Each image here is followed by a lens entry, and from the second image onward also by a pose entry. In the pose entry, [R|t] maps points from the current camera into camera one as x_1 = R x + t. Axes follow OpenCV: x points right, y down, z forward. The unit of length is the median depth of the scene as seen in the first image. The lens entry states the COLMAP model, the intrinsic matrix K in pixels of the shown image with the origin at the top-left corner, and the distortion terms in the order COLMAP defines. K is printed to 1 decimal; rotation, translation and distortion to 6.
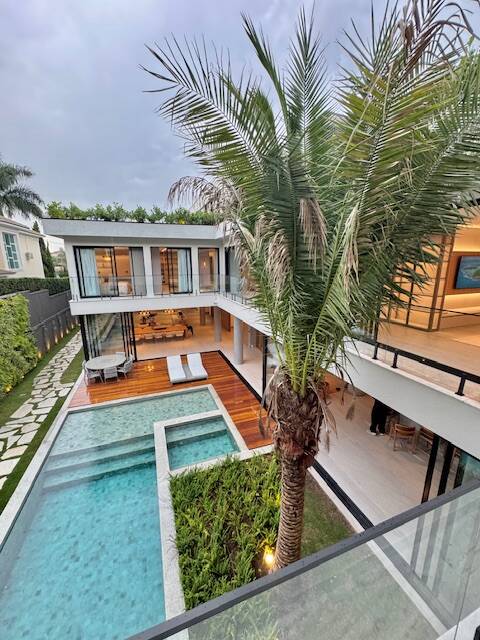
lens RADIAL K [[255.4, 0, 242.6], [0, 255.4, 319.6], [0, 0, 1]] dist [-0.005187, -0.000830]
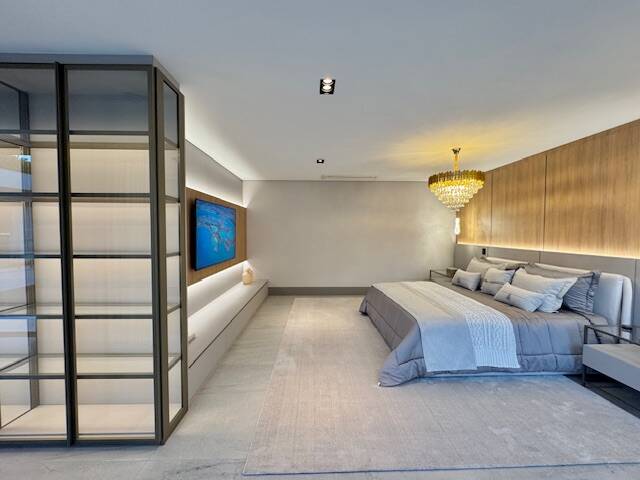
lens RADIAL K [[255.4, 0, 322.8], [0, 255.4, 239.6], [0, 0, 1]] dist [-0.005187, -0.000830]
pose [[0.323822, -0.020173, 0.945903, 0.522934], [0.196546, 0.979396, -0.046398, -0.121679], [-0.925478, 0.200938, 0.321115, 0.691654]]
